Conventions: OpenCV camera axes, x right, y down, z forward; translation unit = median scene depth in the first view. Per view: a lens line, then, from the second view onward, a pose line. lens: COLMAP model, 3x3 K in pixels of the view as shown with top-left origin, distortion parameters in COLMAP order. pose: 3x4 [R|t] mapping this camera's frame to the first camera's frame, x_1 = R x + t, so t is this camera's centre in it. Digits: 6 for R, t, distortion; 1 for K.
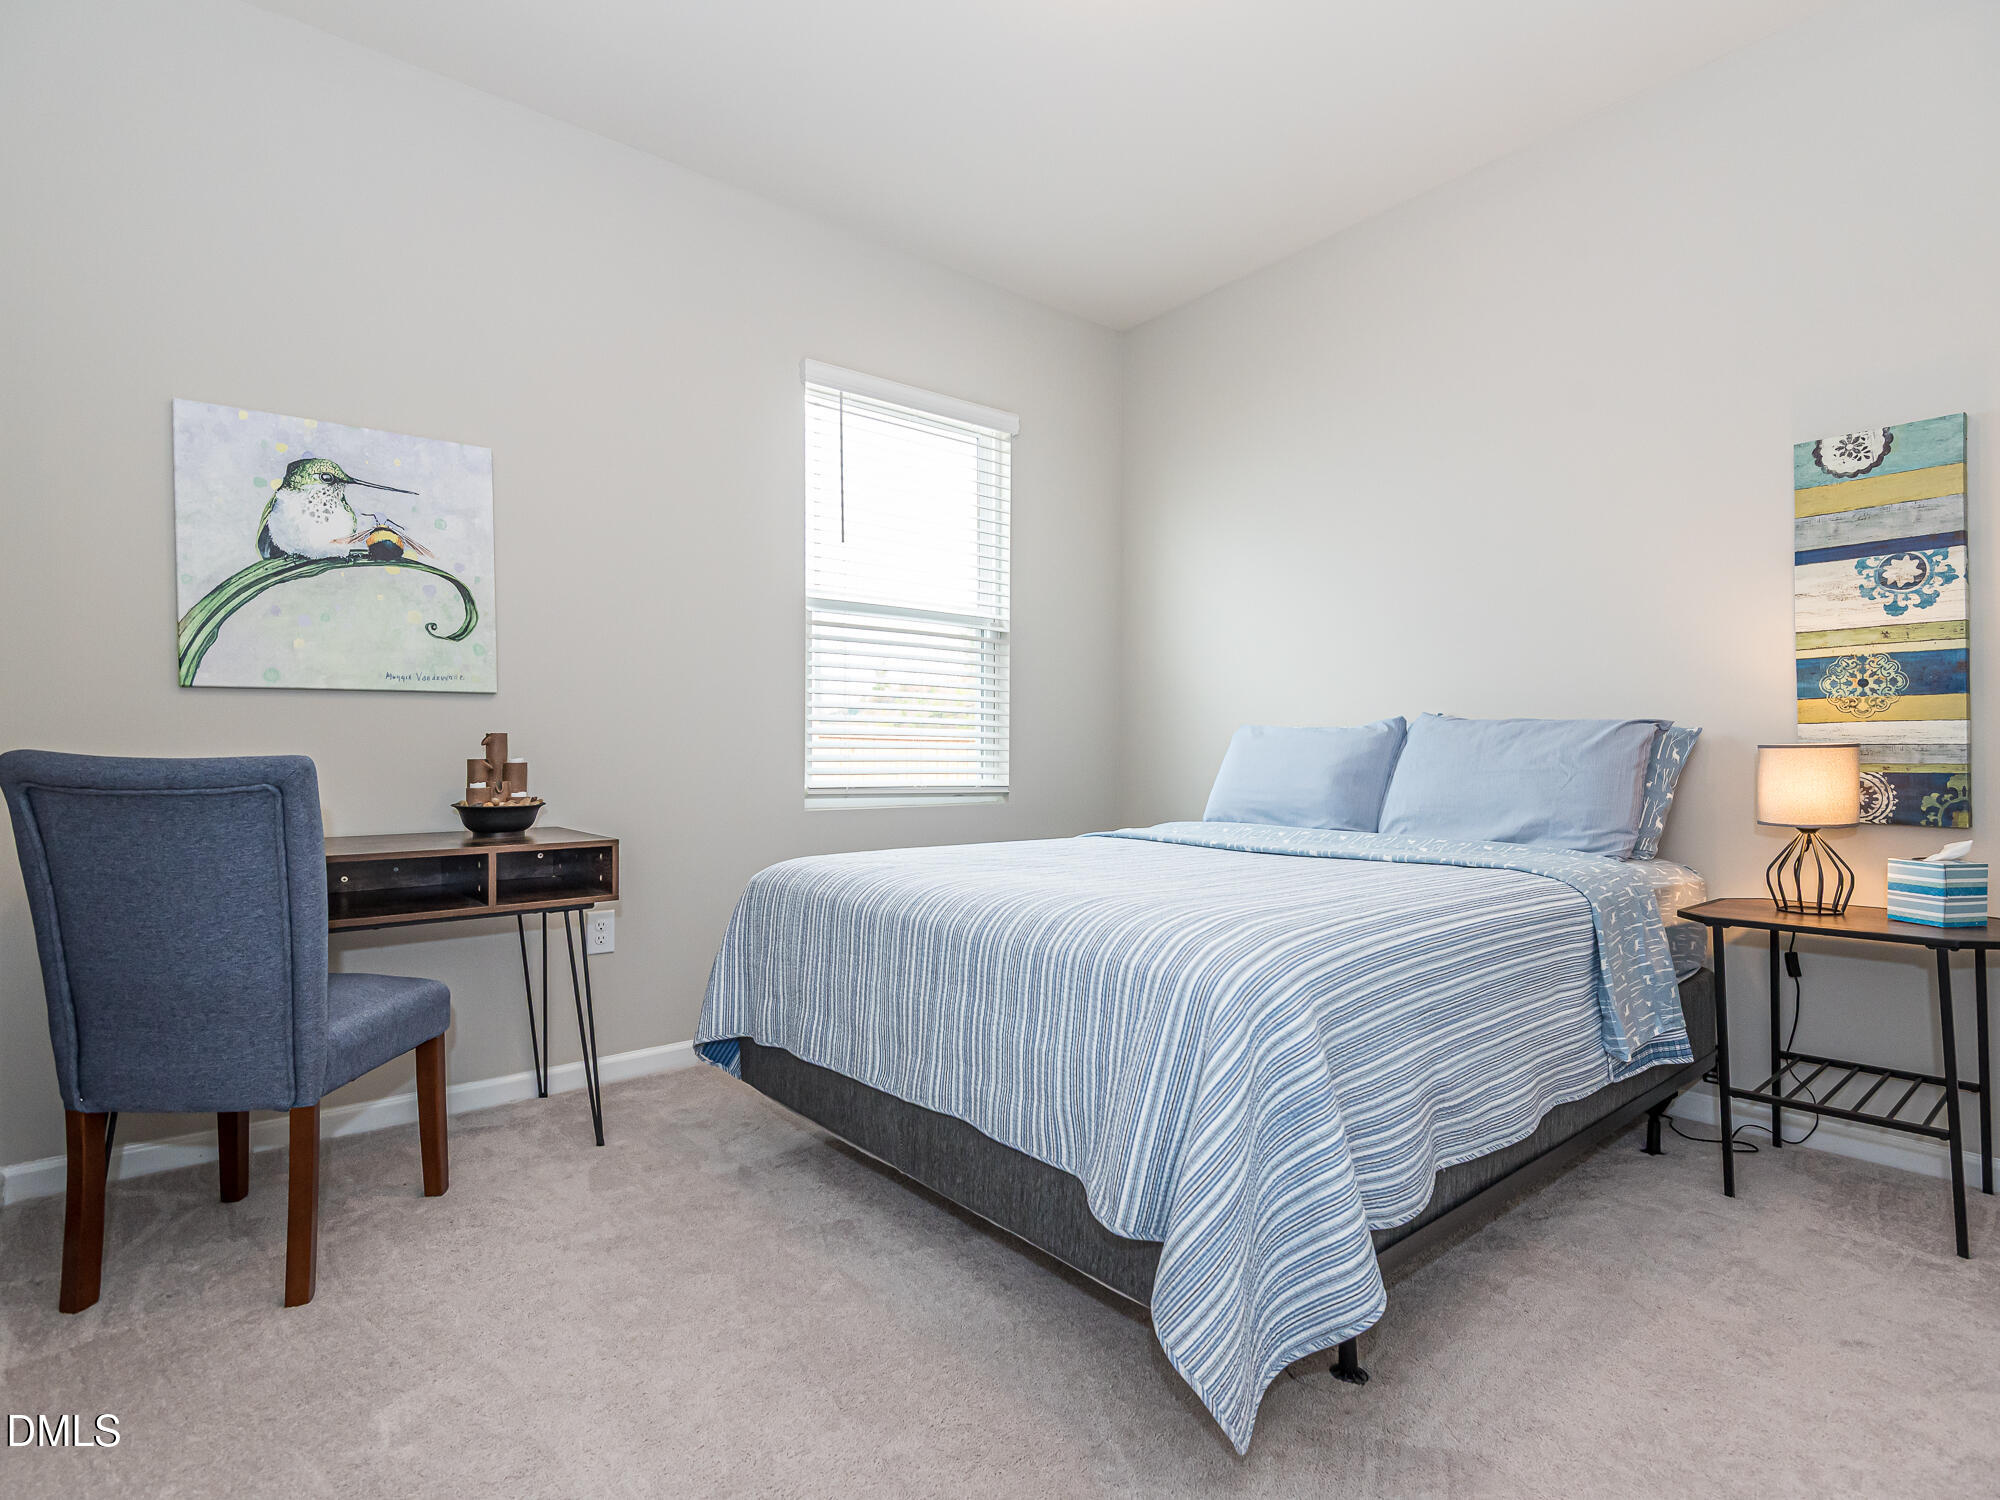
lens RADIAL K [[1025.9, 0, 1026.7], [0, 1025.9, 750.1], [0, 0, 1]] dist [0.038894, -0.000621]
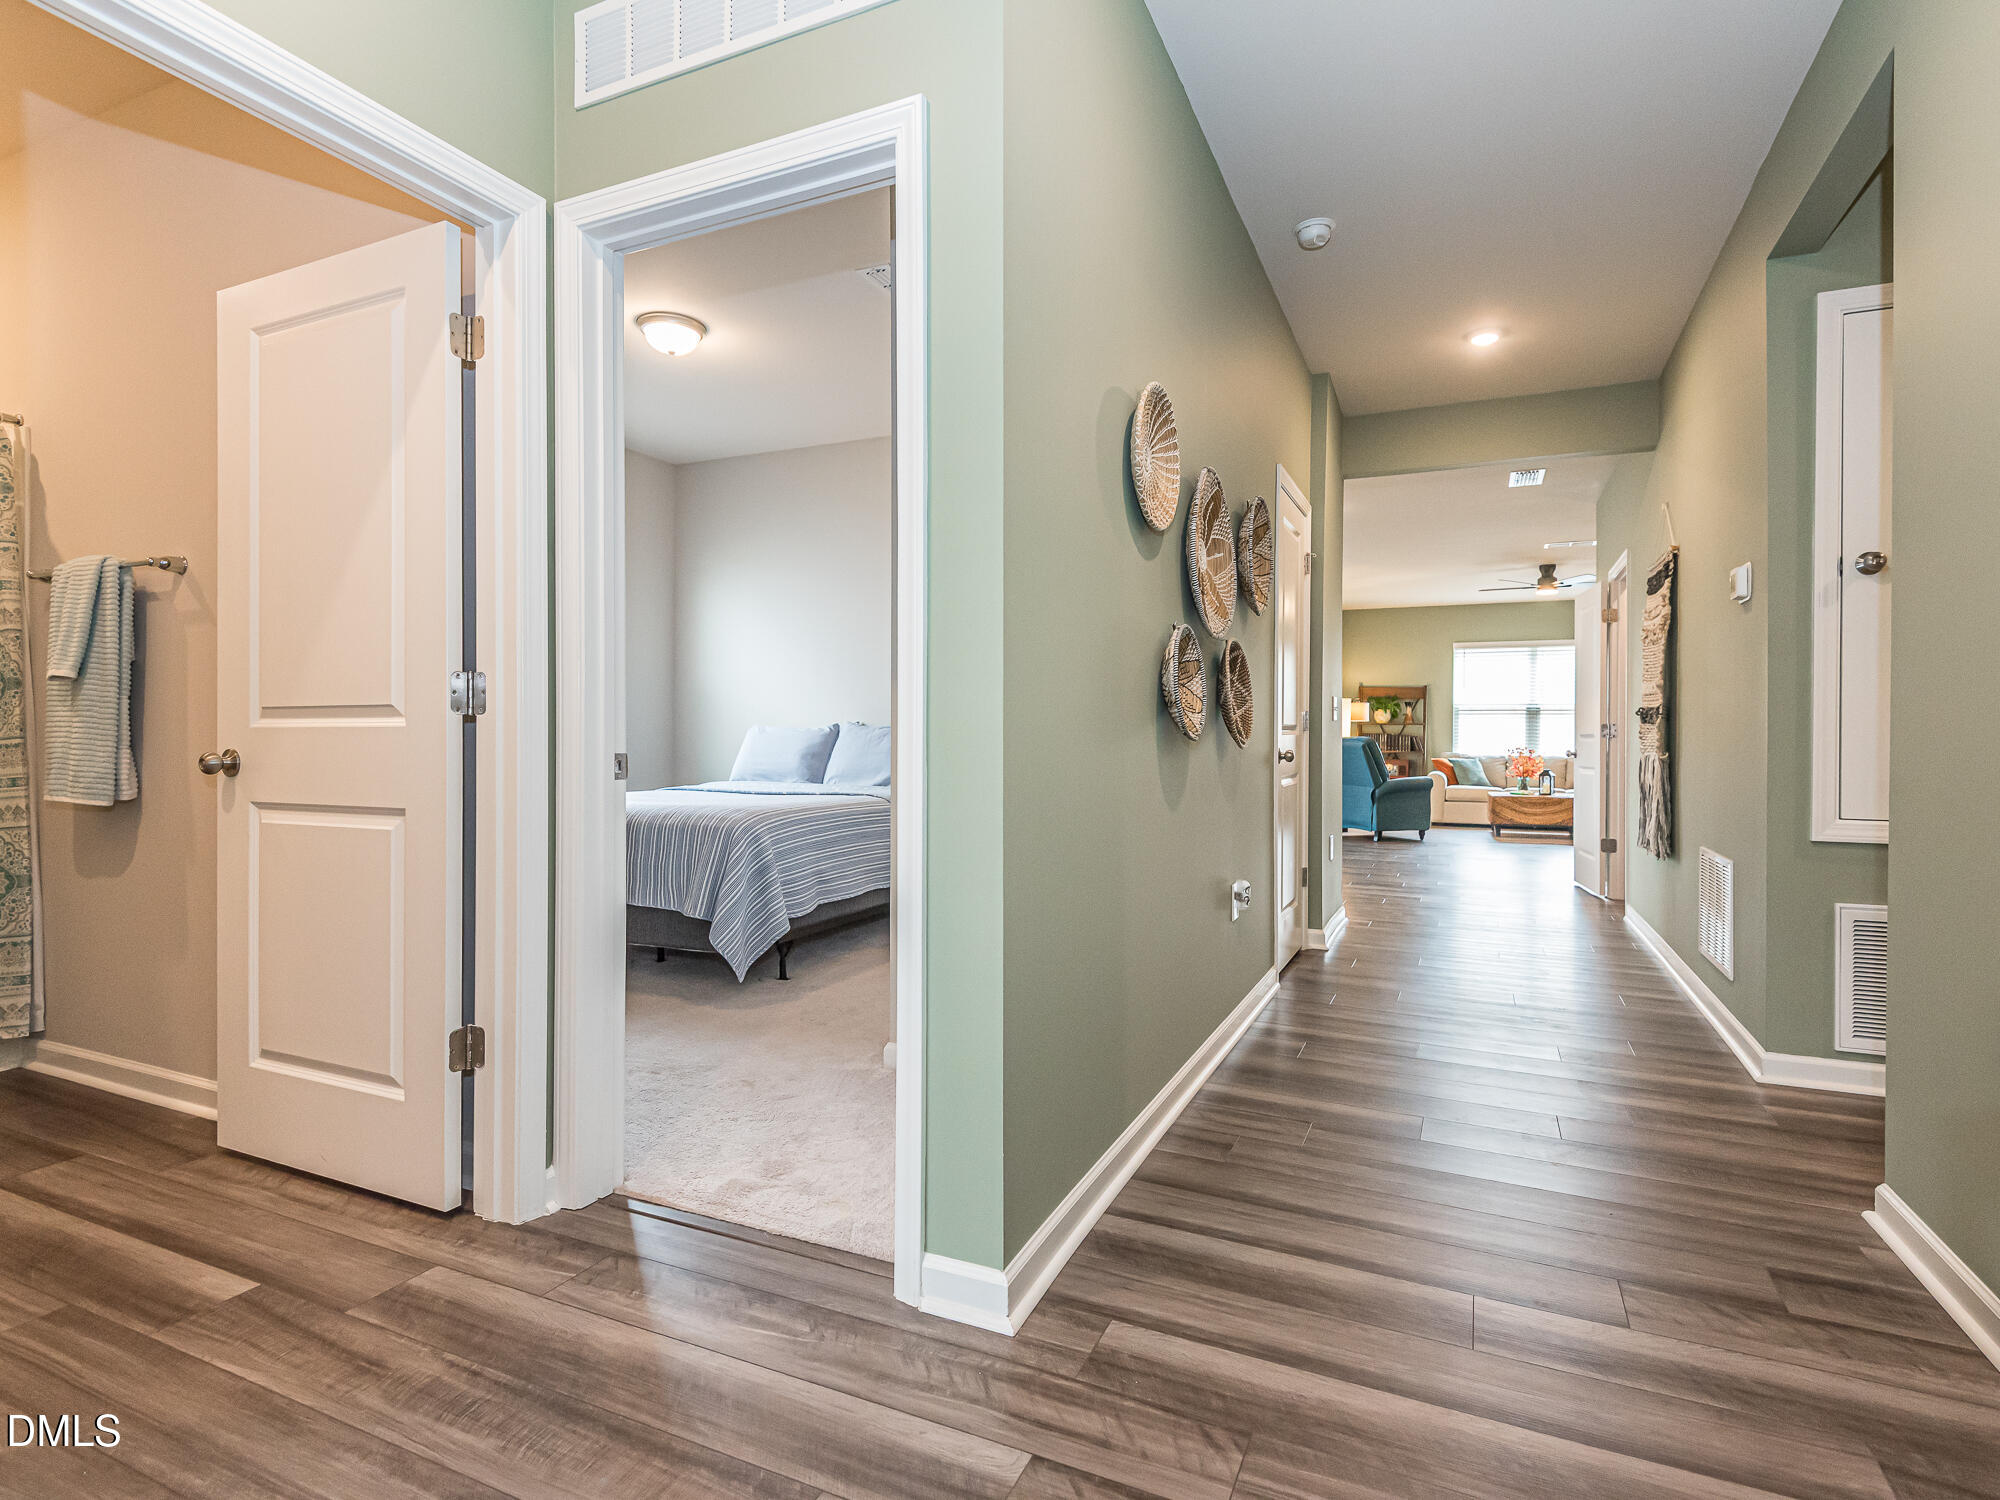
lens RADIAL K [[1050.6, 0, 1007.5], [0, 1050.6, 733.9], [0, 0, 1]] dist [0.002677, 0.000263]
pose [[0.909581, 0.012781, 0.415329, -0.281682], [-0.012487, 0.999916, -0.003425, -0.020496], [-0.415338, -0.002071, 0.909665, -1.624828]]
